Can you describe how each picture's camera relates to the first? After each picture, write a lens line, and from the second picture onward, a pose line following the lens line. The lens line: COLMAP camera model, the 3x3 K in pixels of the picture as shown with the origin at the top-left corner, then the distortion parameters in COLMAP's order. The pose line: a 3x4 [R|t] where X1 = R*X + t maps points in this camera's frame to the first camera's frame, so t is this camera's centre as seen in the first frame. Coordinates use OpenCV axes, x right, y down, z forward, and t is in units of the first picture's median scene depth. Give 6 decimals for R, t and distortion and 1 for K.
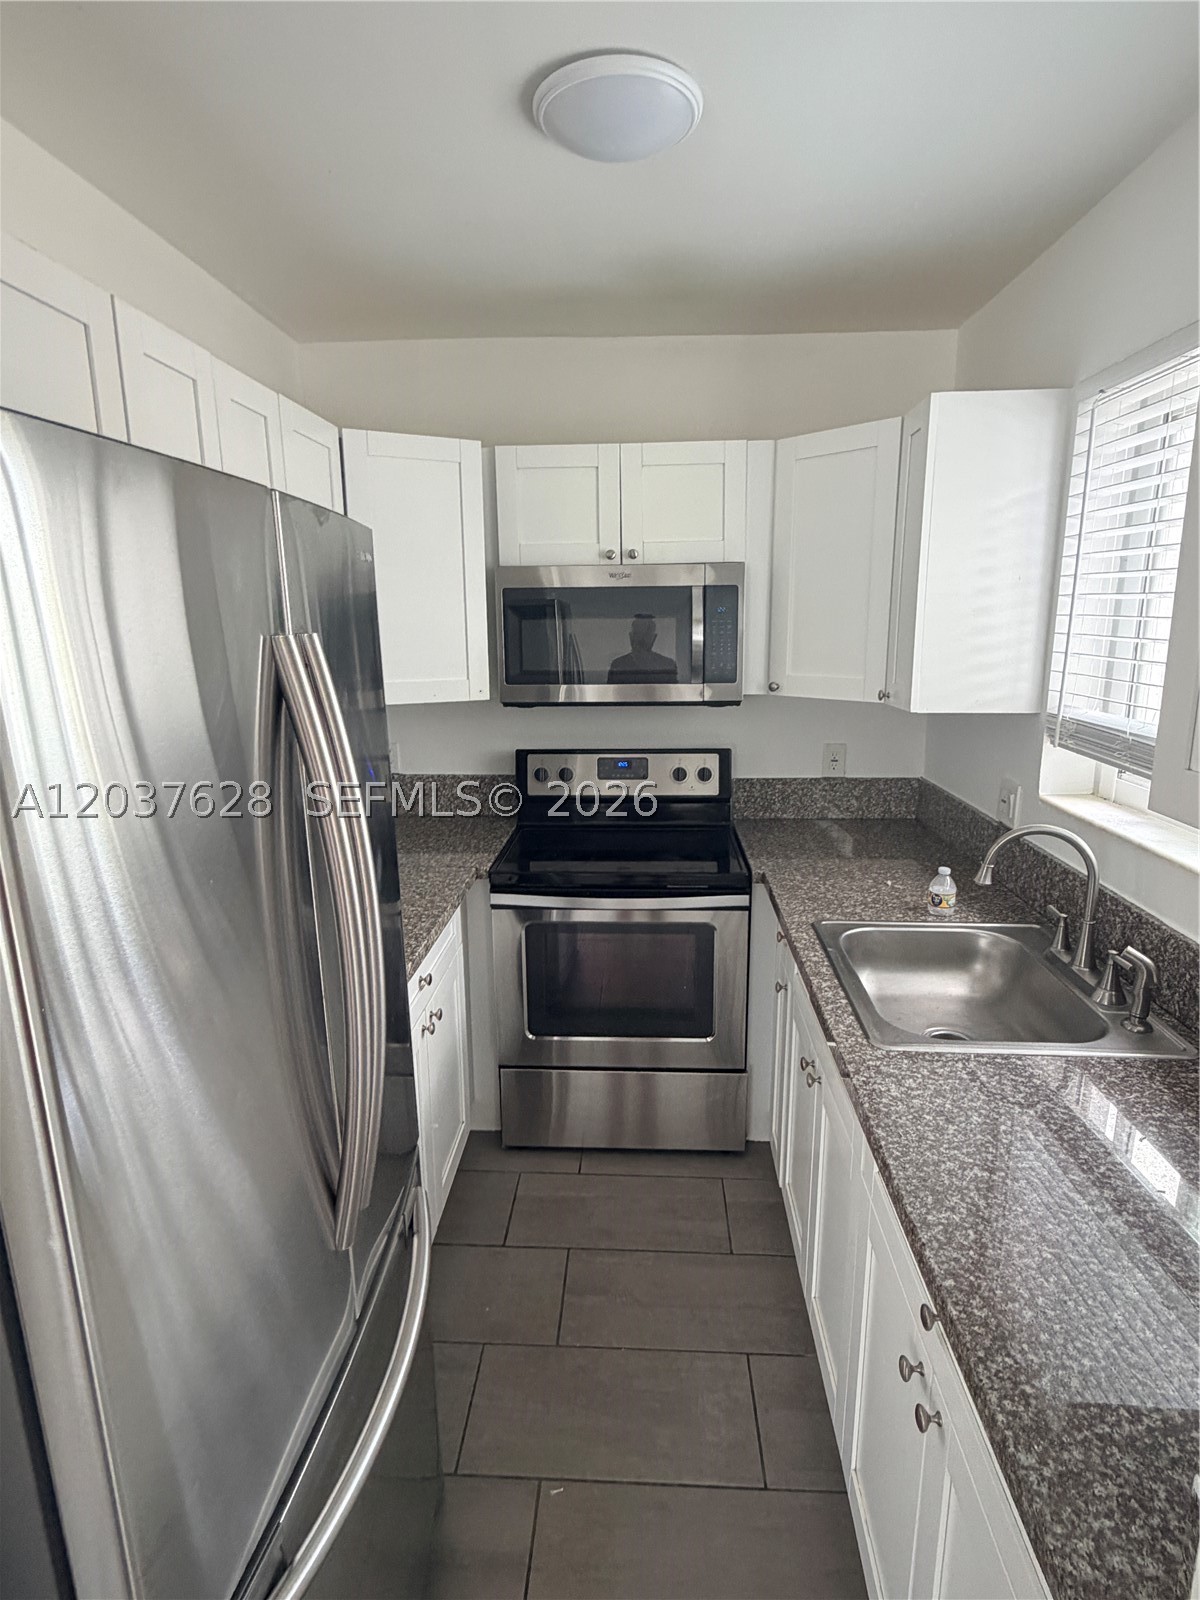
lens RADIAL K [[850.3, 0, 600.9], [0, 850.3, 800.6], [0, 0, 1]] dist [0.001122, 0.000718]
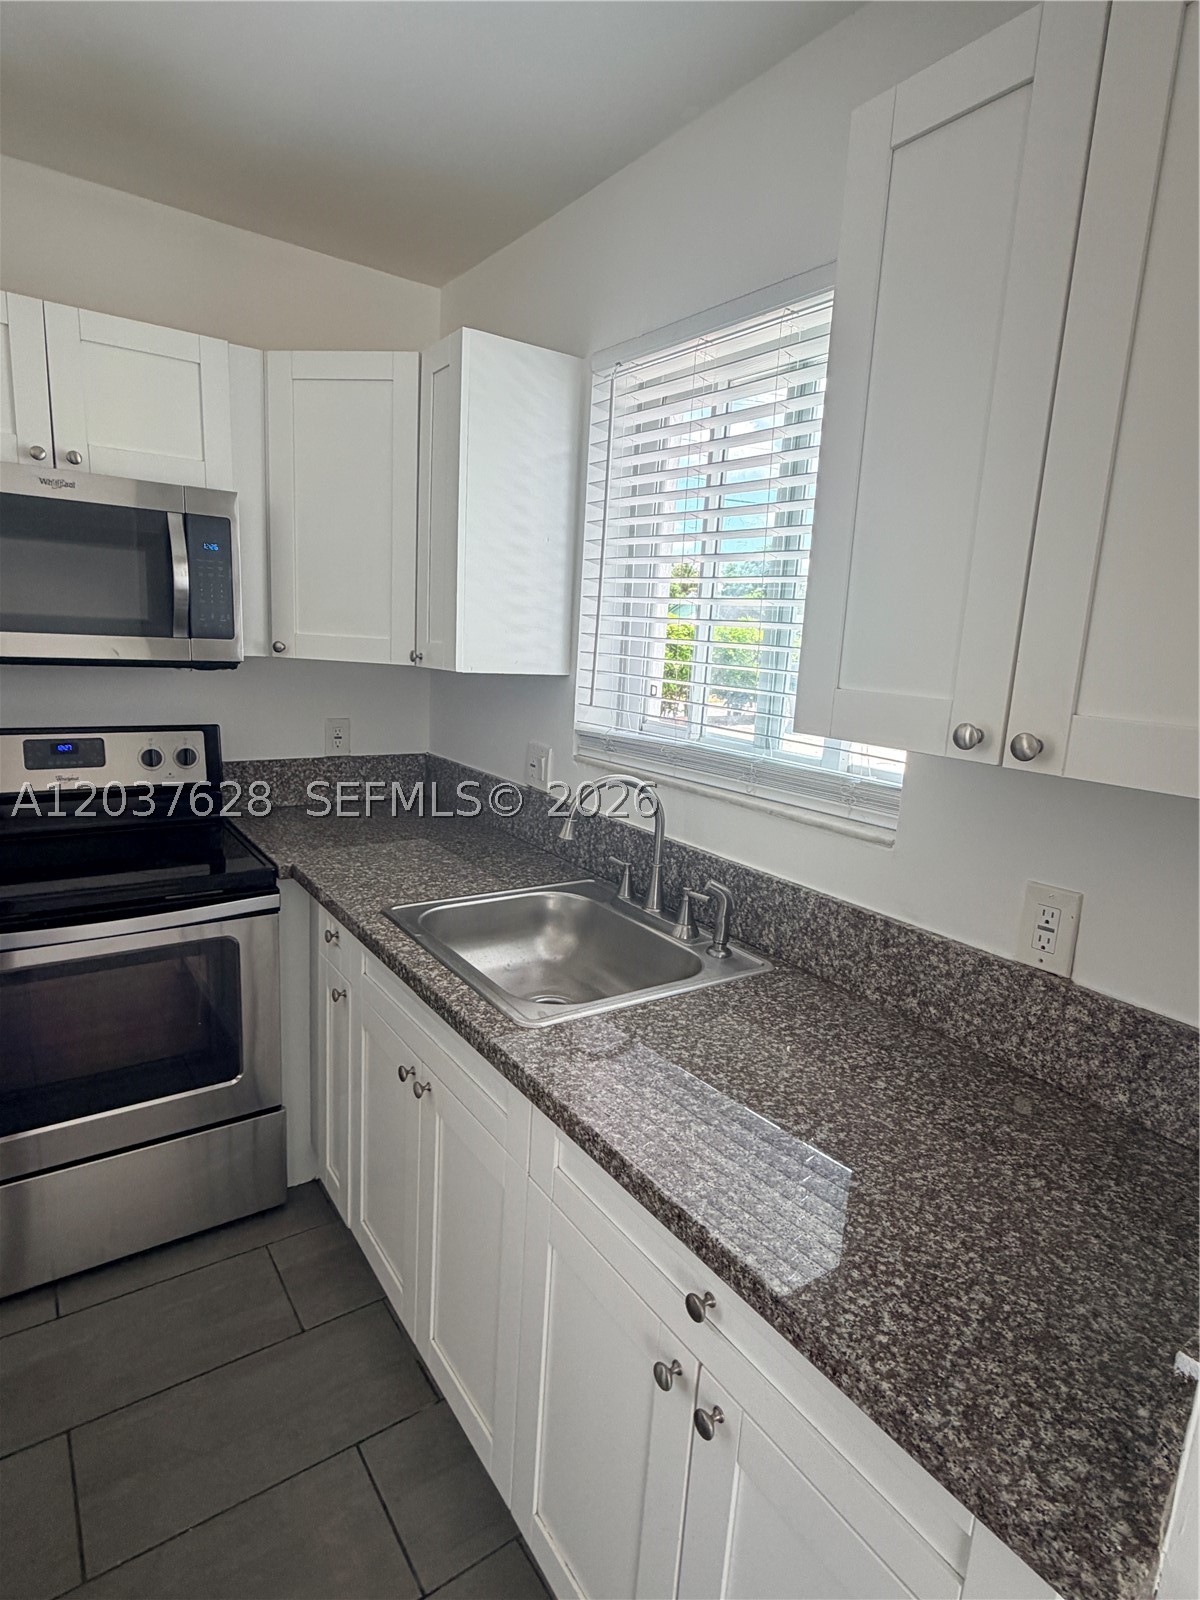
lens RADIAL K [[850.3, 0, 600.1], [0, 850.3, 798.4], [0, 0, 1]] dist [0.001122, 0.000718]
pose [[0.781267, -0.066955, 0.620596, -0.087702], [0.071160, 0.997302, 0.018014, 0.025463], [-0.620128, 0.030088, 0.783923, 0.152568]]
